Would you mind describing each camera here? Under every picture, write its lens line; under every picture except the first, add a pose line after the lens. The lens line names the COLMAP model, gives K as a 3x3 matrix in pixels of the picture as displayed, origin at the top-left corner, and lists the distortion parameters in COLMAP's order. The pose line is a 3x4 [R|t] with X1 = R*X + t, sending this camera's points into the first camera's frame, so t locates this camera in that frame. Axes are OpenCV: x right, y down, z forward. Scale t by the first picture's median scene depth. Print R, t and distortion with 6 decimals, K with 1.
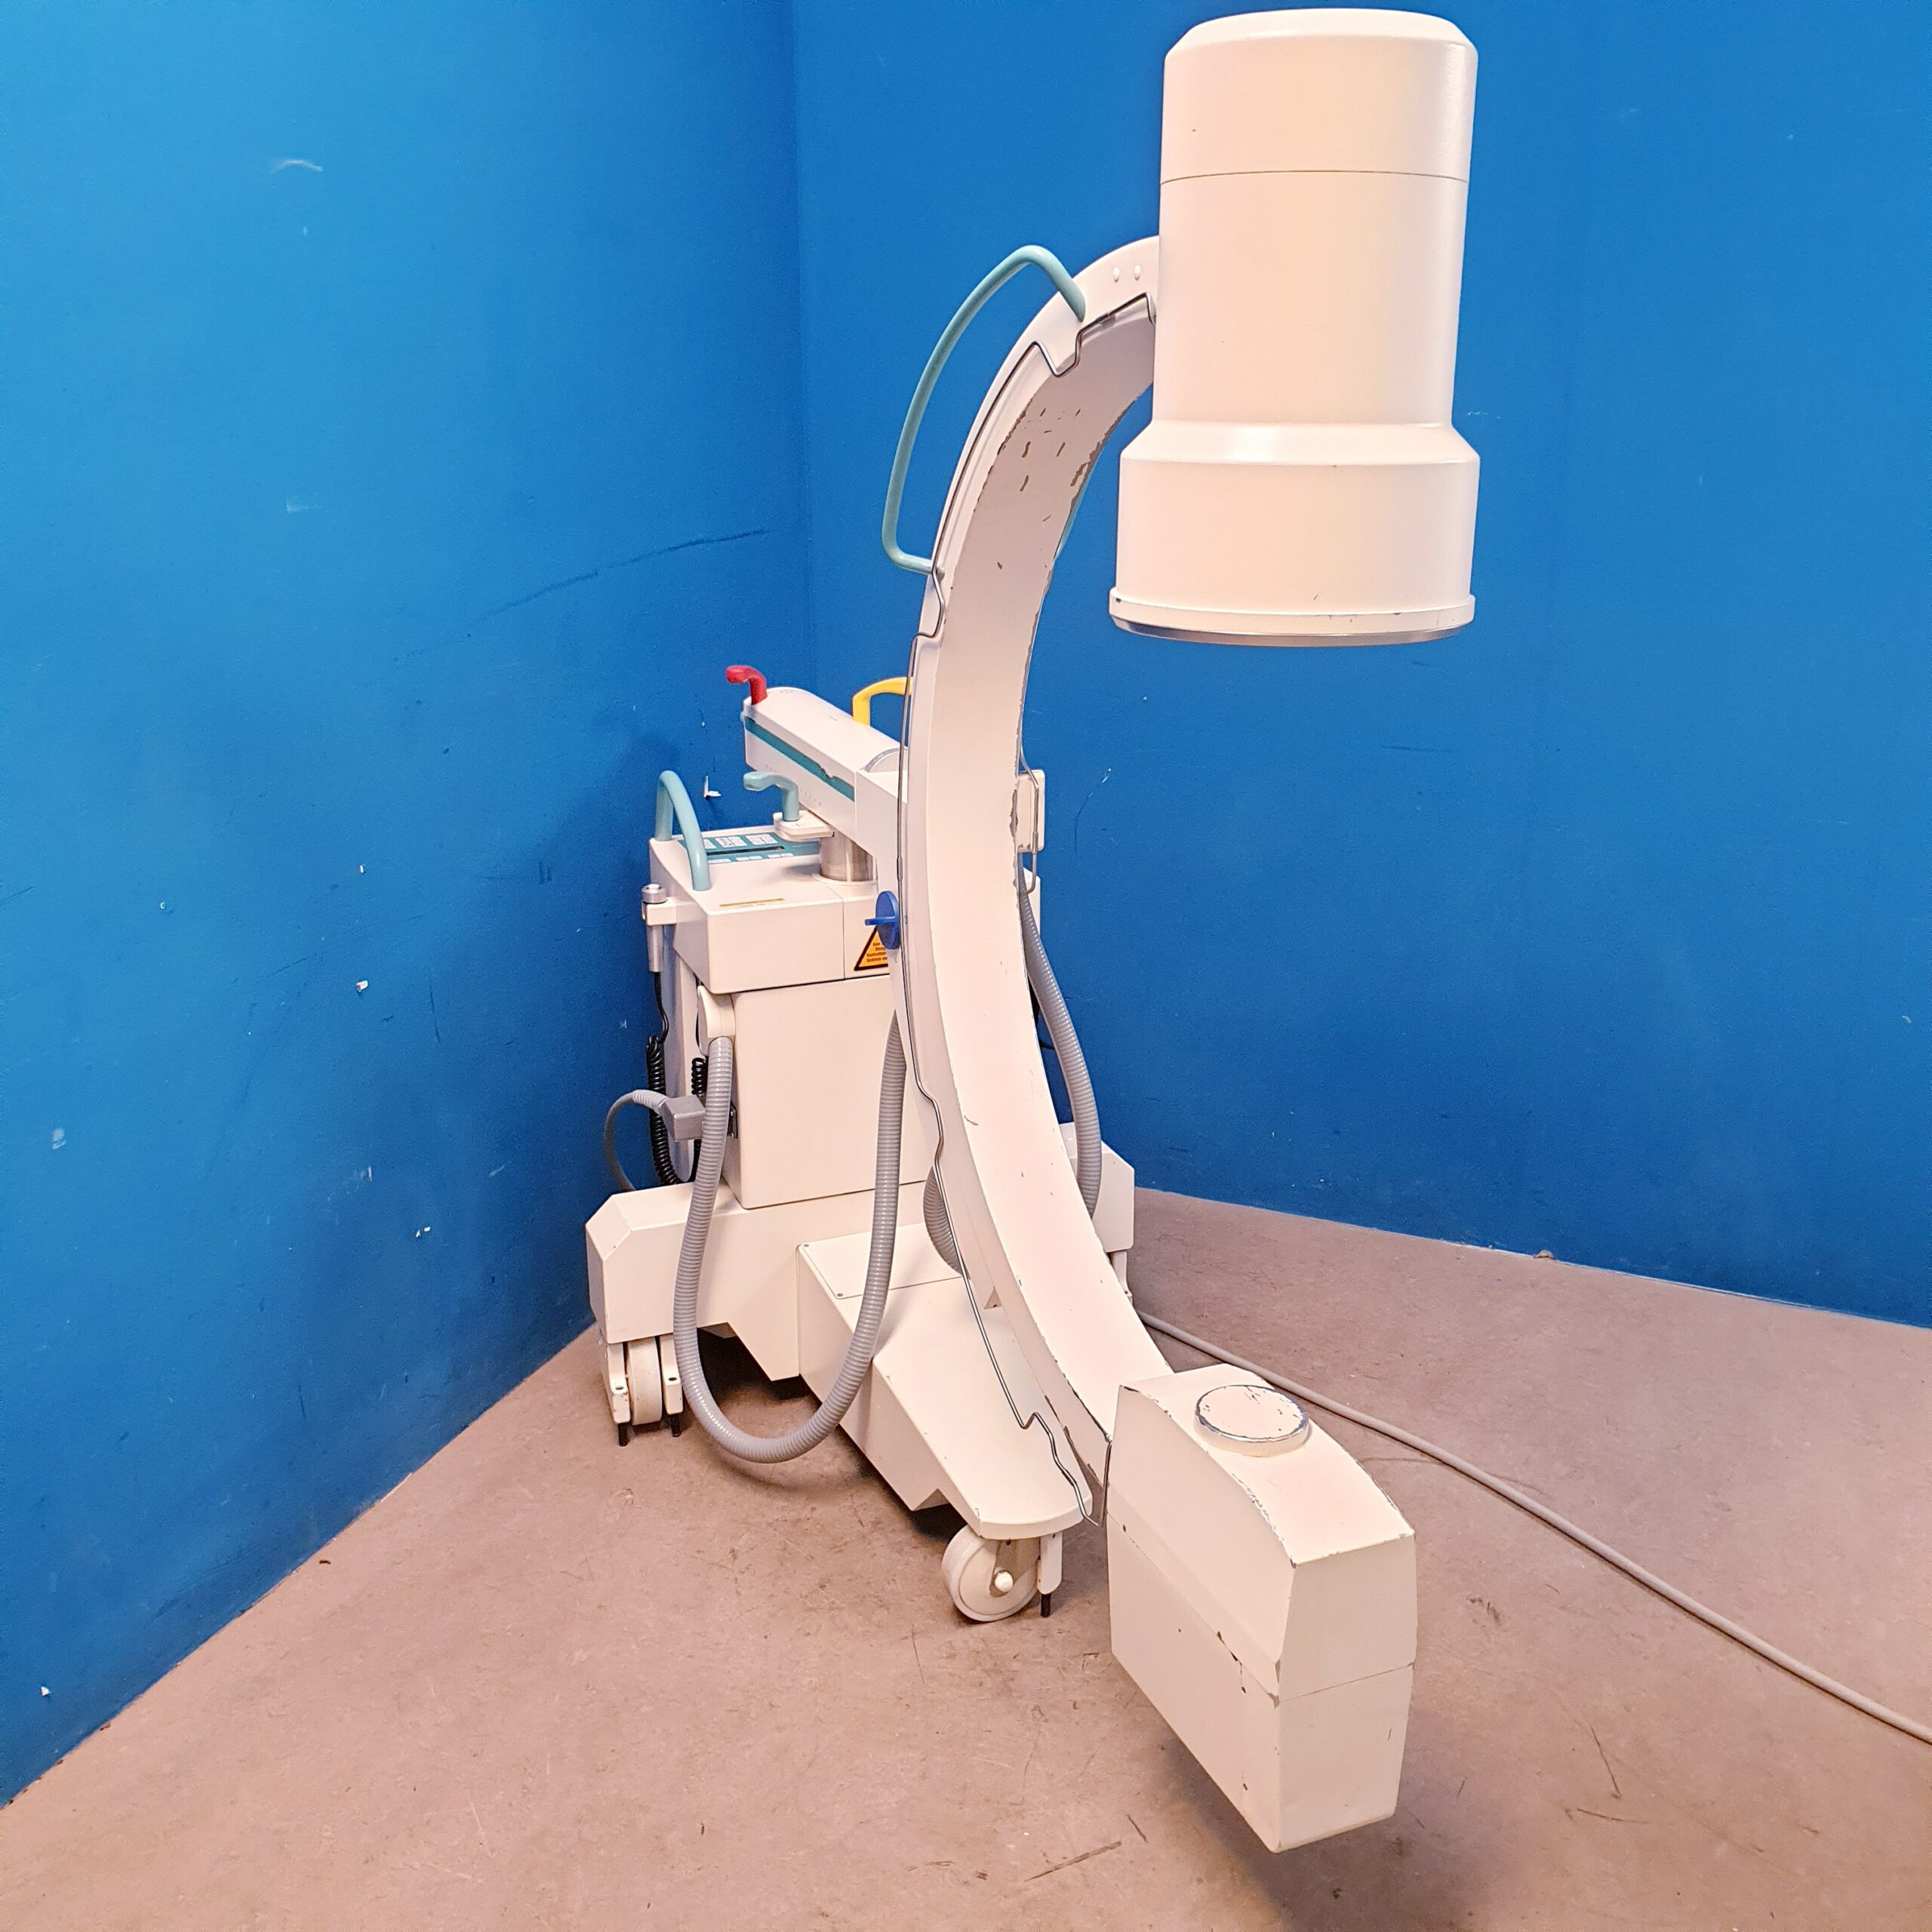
lens RADIAL K [[2030.1, 0, 967.8], [0, 2030.1, 961.5], [0, 0, 1]] dist [0.020123, 0.001600]
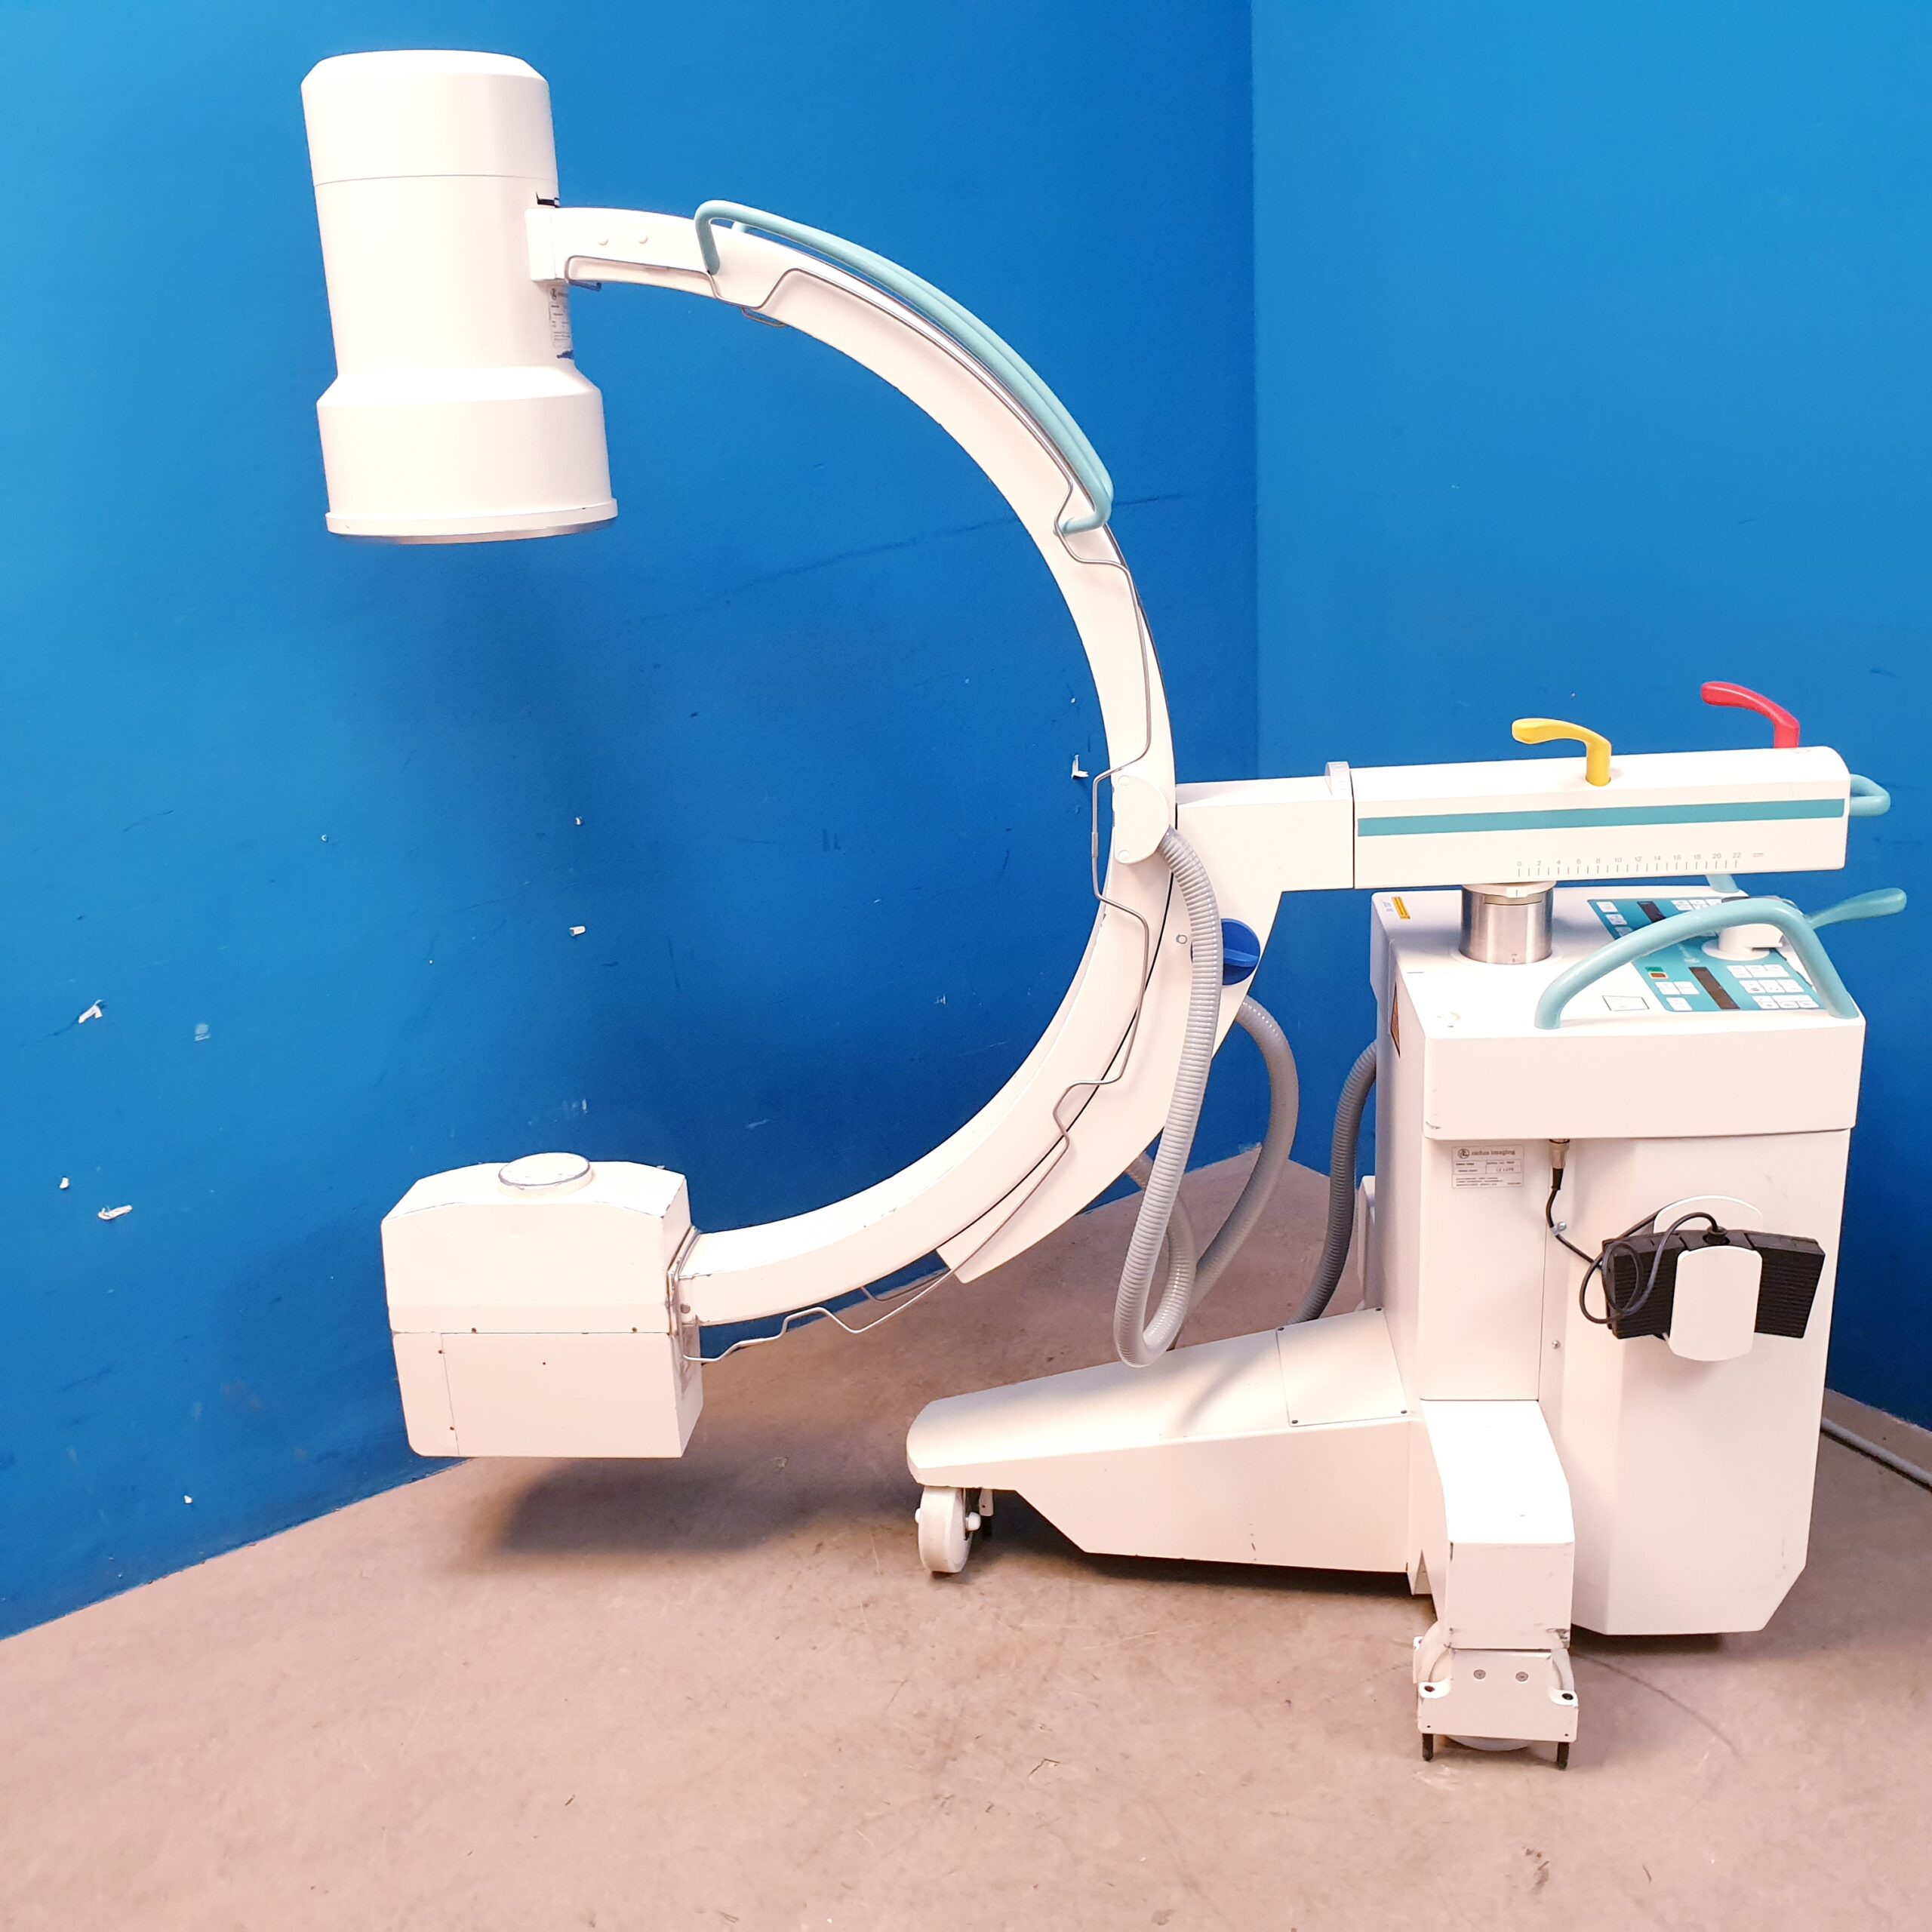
lens RADIAL K [[2024.5, 0, 972.8], [0, 2024.5, 988.8], [0, 0, 1]] dist [0.017207, 0.017210]
pose [[0.853926, 0.128610, -0.504253, 0.380899], [-0.110484, 0.991695, 0.065834, -0.046358], [0.508532, -0.000505, 0.861043, 0.181501]]
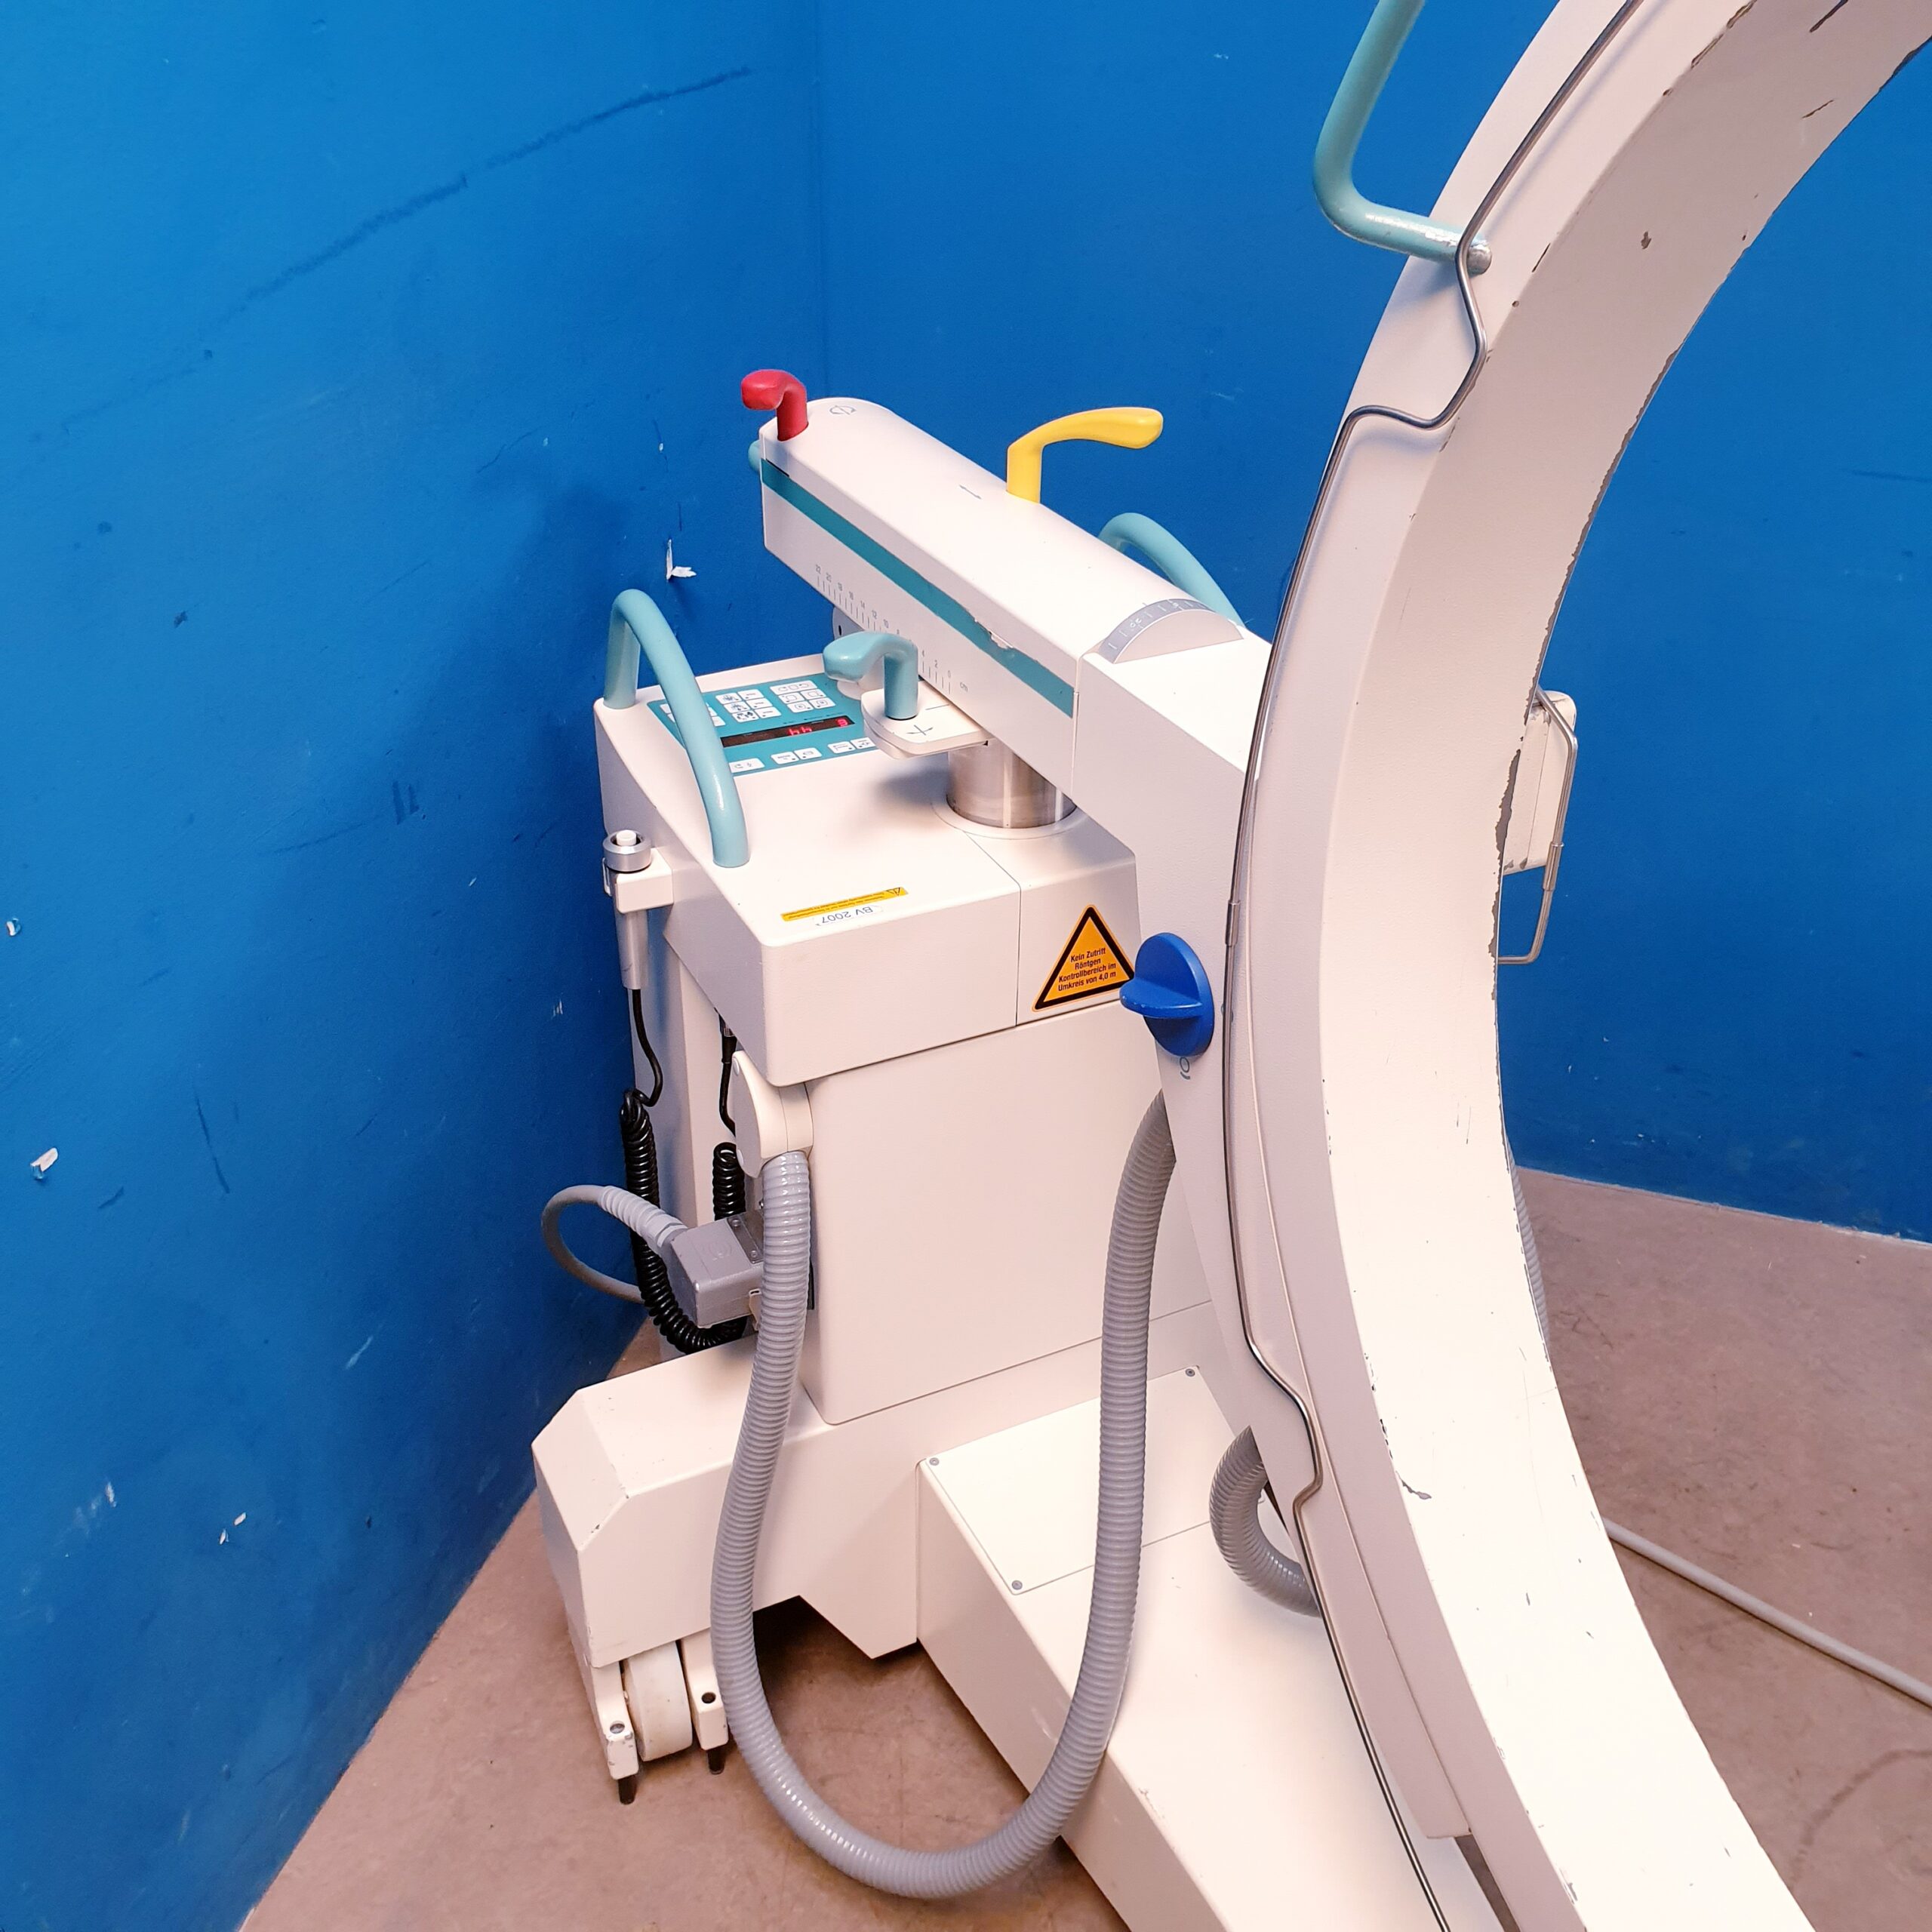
lens RADIAL K [[2045.8, 0, 955.9], [0, 2045.8, 971.1], [0, 0, 1]] dist [-0.003369, 0.009168]
pose [[0.996472, -0.035917, 0.075857, -0.114283], [0.017200, 0.972016, 0.234282, -0.125628], [-0.082149, -0.232151, 0.969205, 0.496870]]
